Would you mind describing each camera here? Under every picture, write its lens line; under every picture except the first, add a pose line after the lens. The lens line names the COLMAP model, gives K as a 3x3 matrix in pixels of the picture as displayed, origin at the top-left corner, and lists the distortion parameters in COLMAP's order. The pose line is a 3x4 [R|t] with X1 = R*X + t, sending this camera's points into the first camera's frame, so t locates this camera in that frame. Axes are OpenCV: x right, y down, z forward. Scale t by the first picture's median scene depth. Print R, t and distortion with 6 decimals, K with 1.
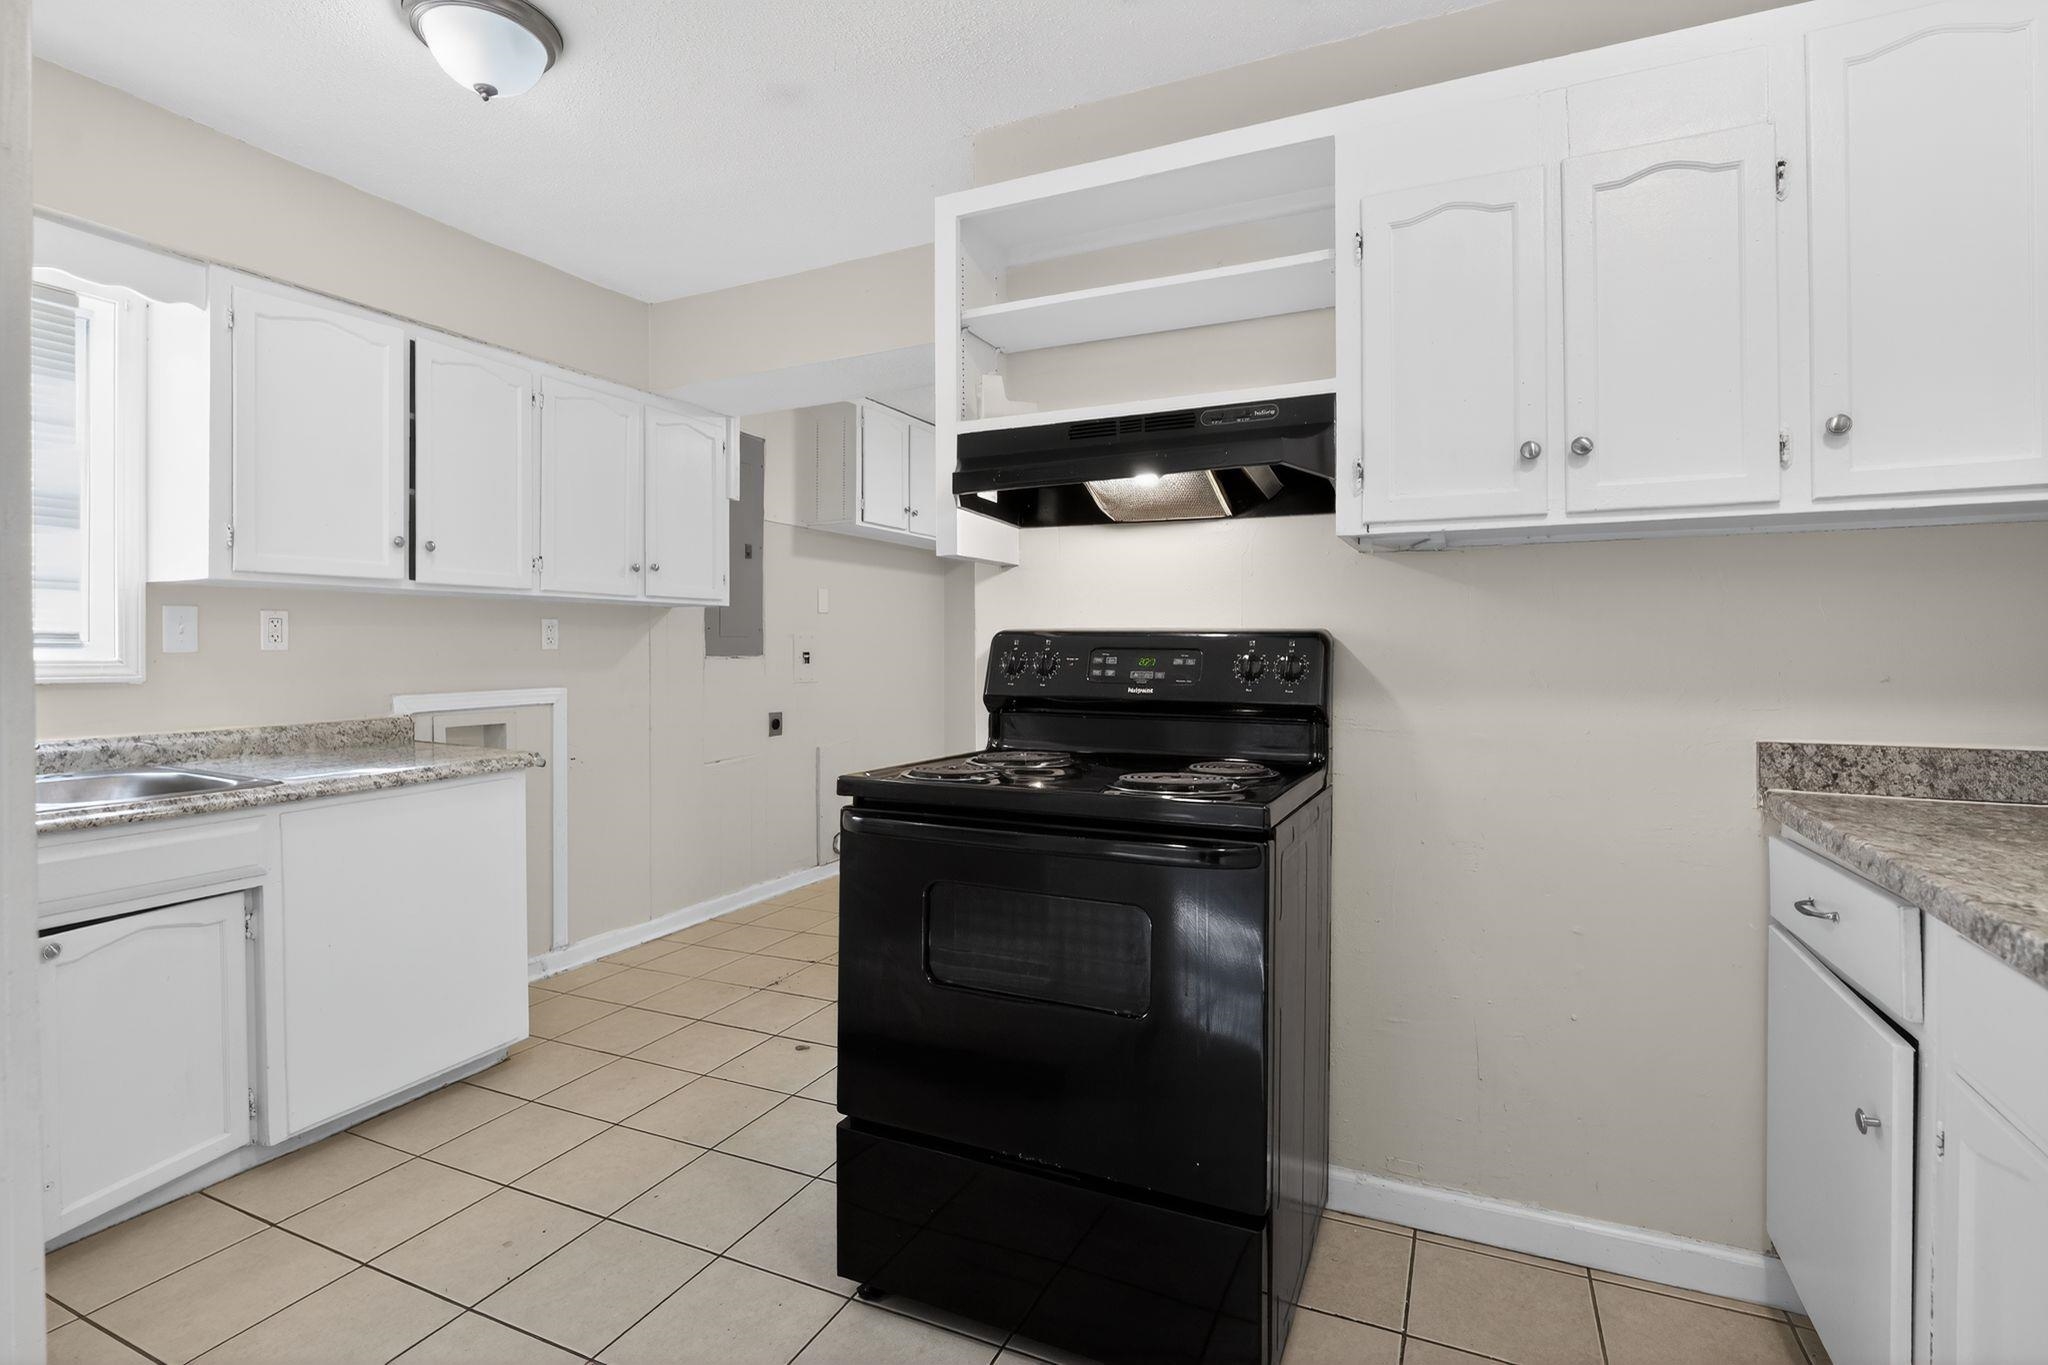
lens RADIAL K [[972.3, 0, 1025.4], [0, 972.3, 667.7], [0, 0, 1]] dist [-0.003045, -0.000486]
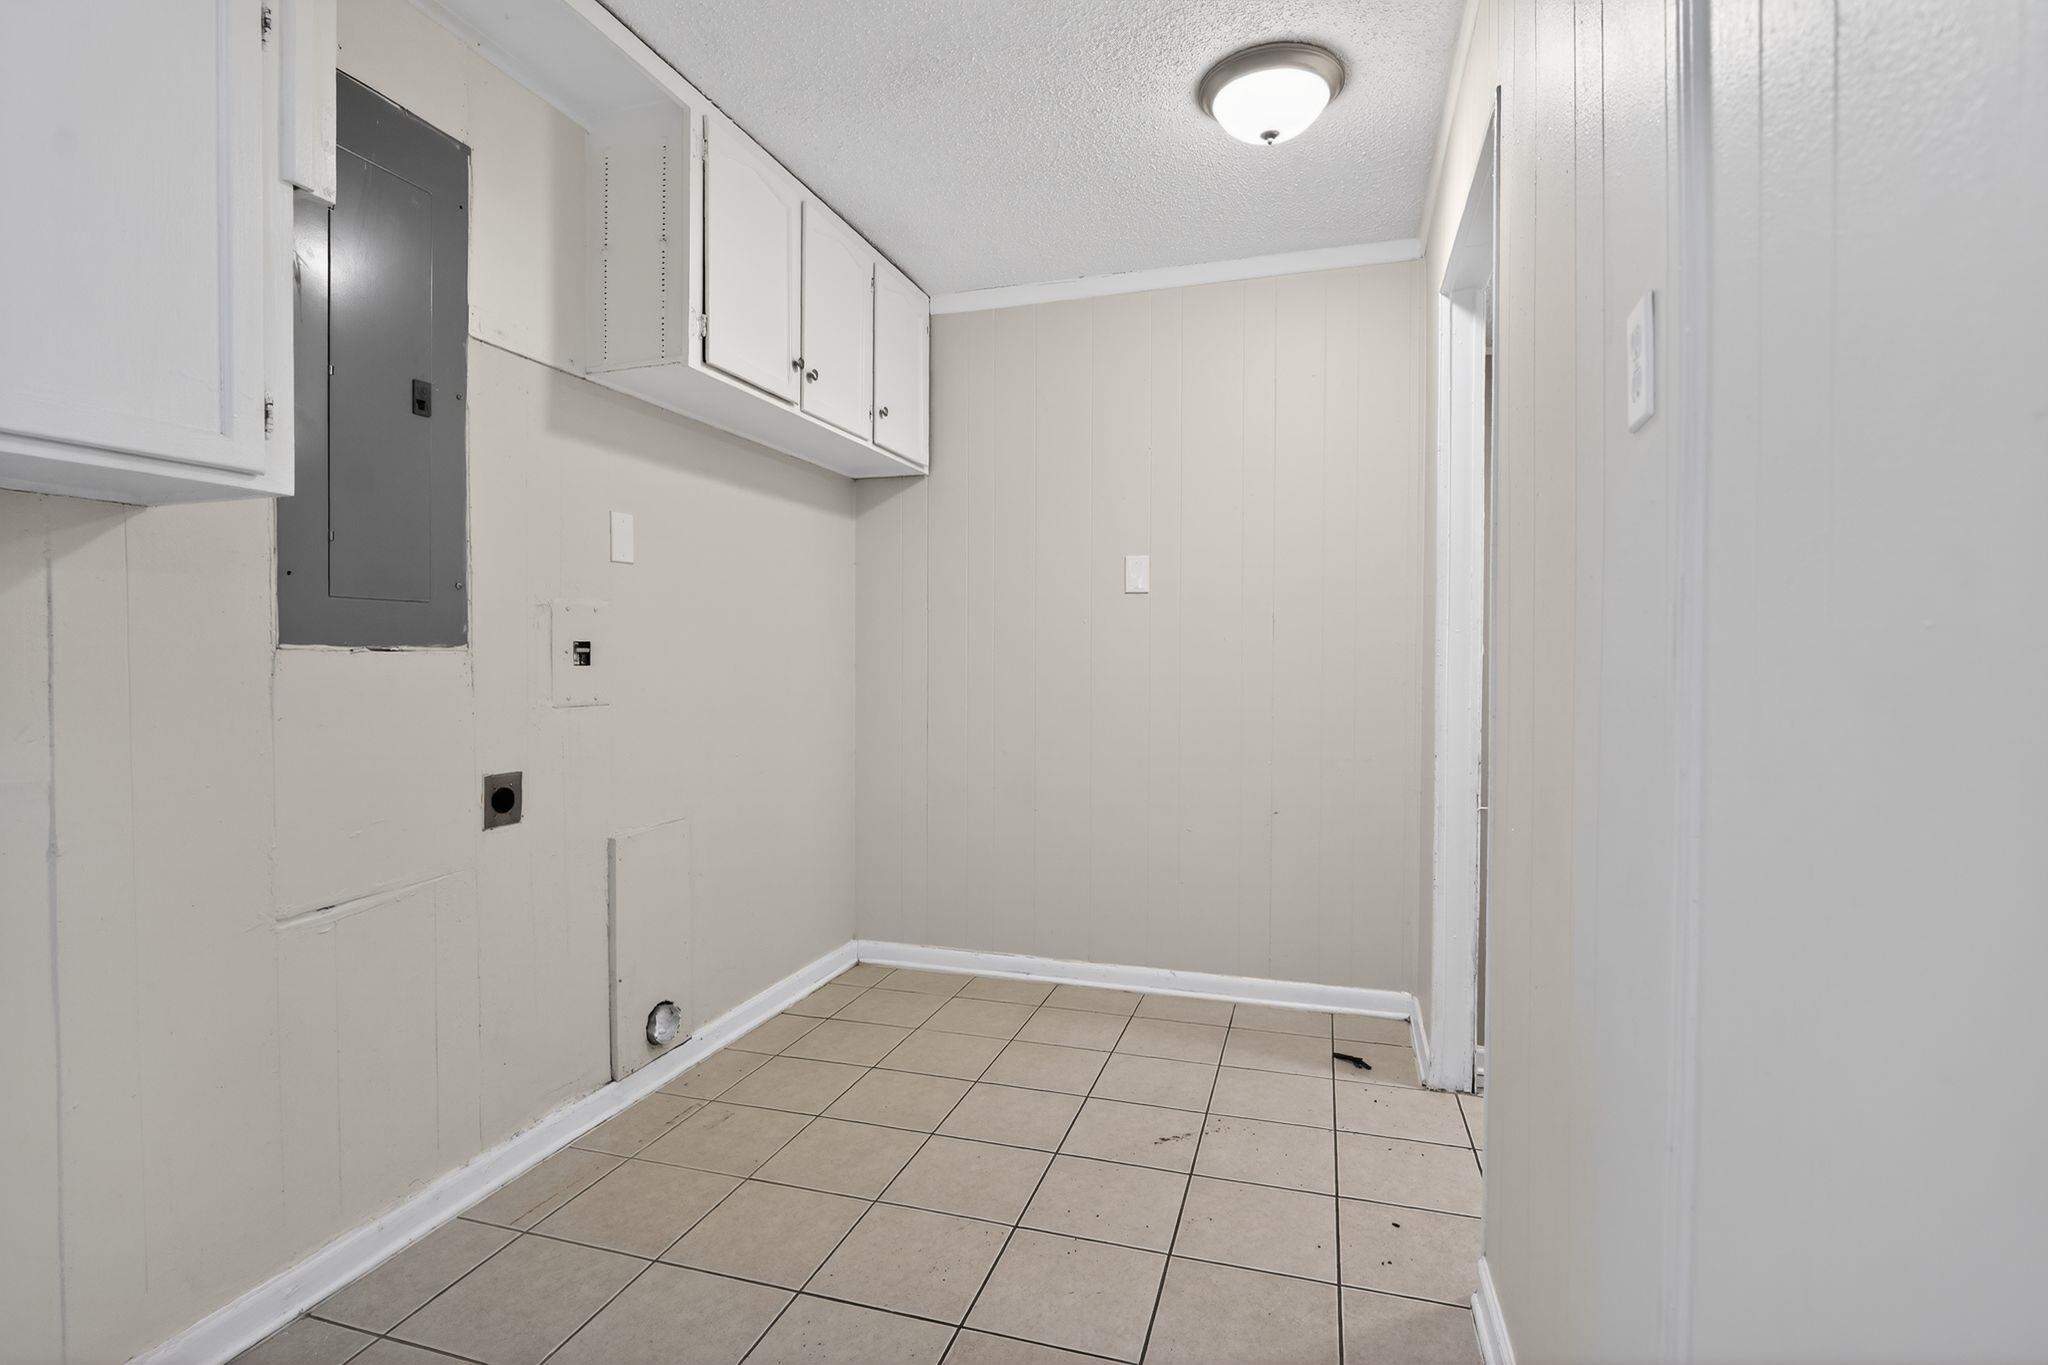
lens RADIAL K [[972.3, 0, 1024.0], [0, 972.3, 679.6], [0, 0, 1]] dist [-0.003045, -0.000486]
pose [[0.991542, -0.000978, 0.129783, -0.075327], [0.000879, 0.999999, 0.000821, 0.002466], [-0.129784, -0.000699, 0.991542, 0.515220]]
